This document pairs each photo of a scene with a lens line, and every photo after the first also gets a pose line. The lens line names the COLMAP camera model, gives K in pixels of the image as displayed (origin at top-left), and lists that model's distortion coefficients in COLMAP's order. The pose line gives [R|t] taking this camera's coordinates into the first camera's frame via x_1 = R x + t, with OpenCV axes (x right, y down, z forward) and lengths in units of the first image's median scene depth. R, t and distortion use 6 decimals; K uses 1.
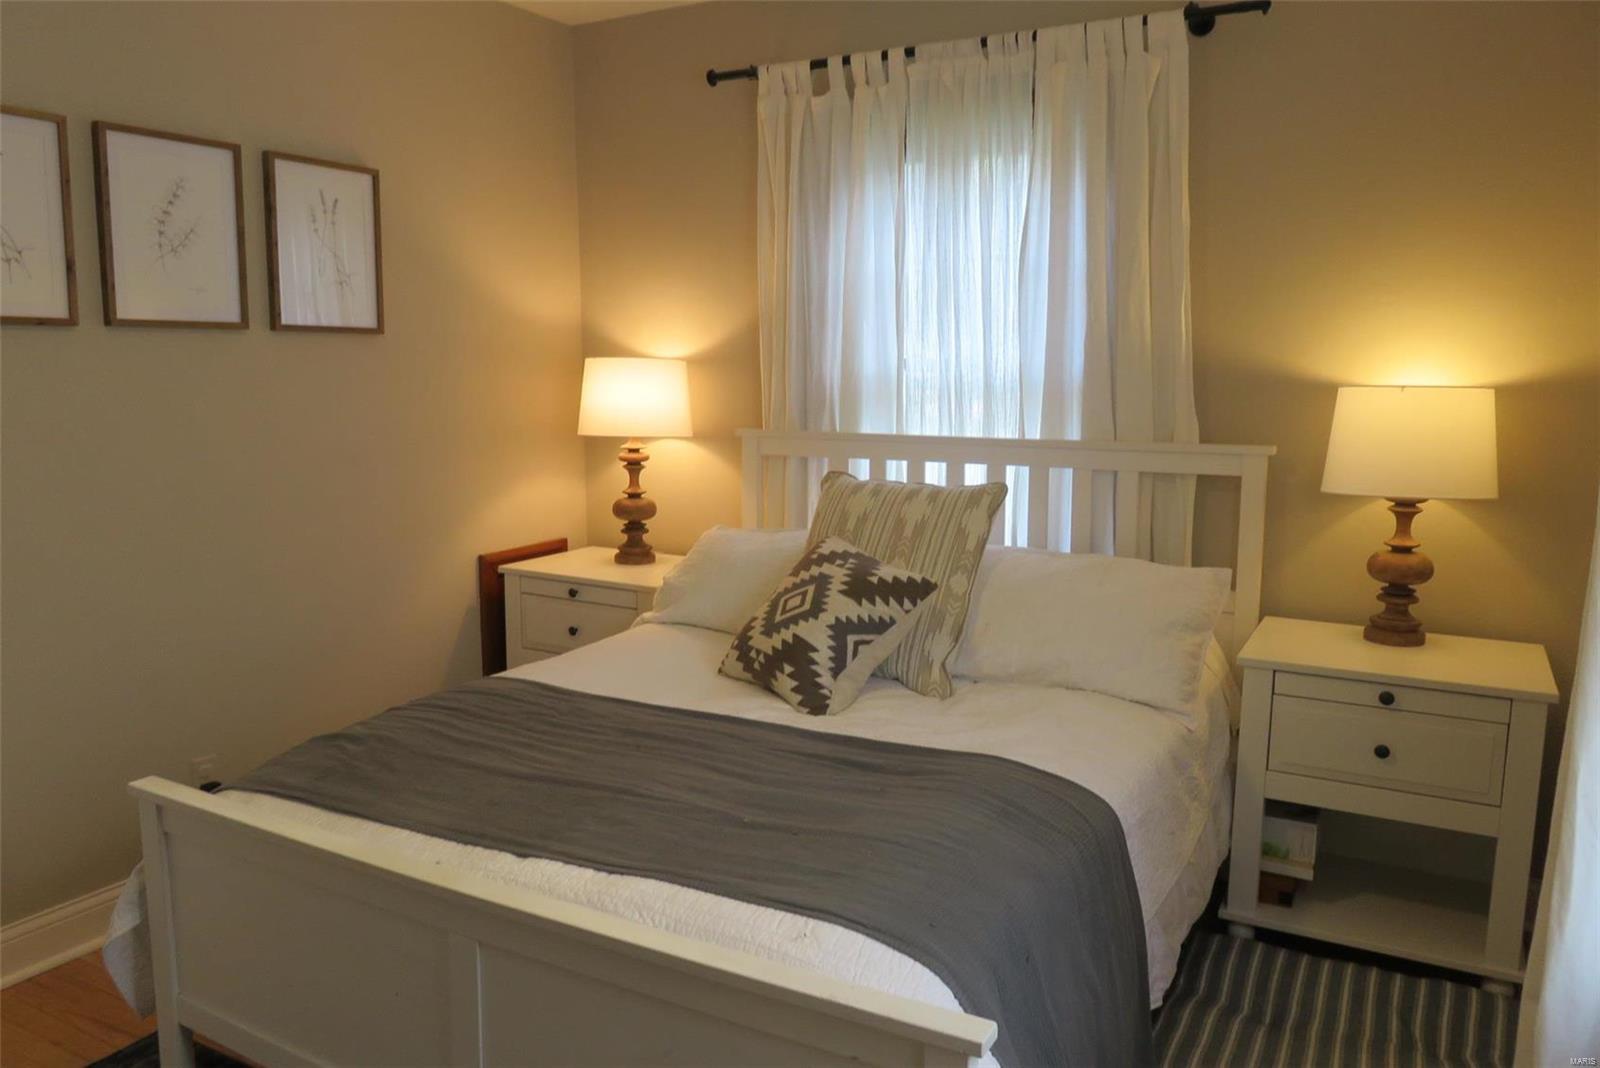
lens RADIAL K [[1184.5, 0, 798.9], [0, 1184.5, 533.0], [0, 0, 1]] dist [-0.021883, 0.013715]
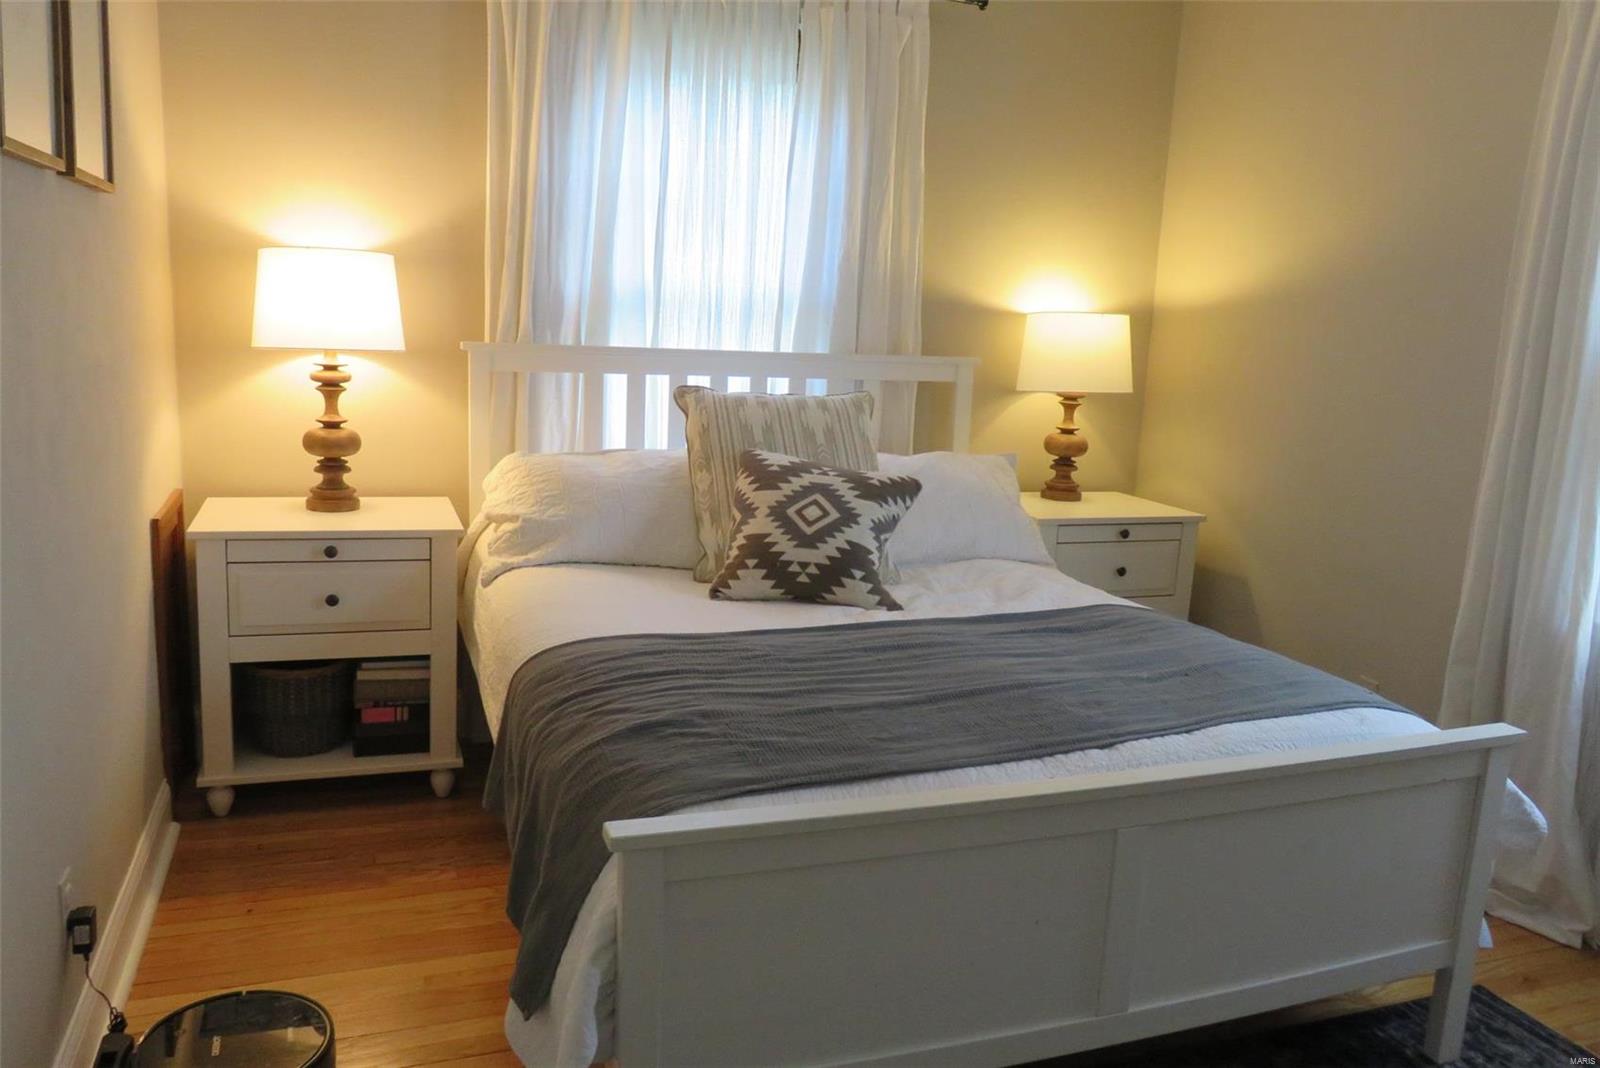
lens RADIAL K [[1184.5, 0, 804.2], [0, 1184.5, 527.4], [0, 0, 1]] dist [-0.021883, 0.013715]
pose [[0.635617, -0.111611, 0.763894, -0.754170], [0.065048, 0.993718, 0.091065, -0.020751], [-0.769259, -0.008193, 0.638884, 0.343703]]
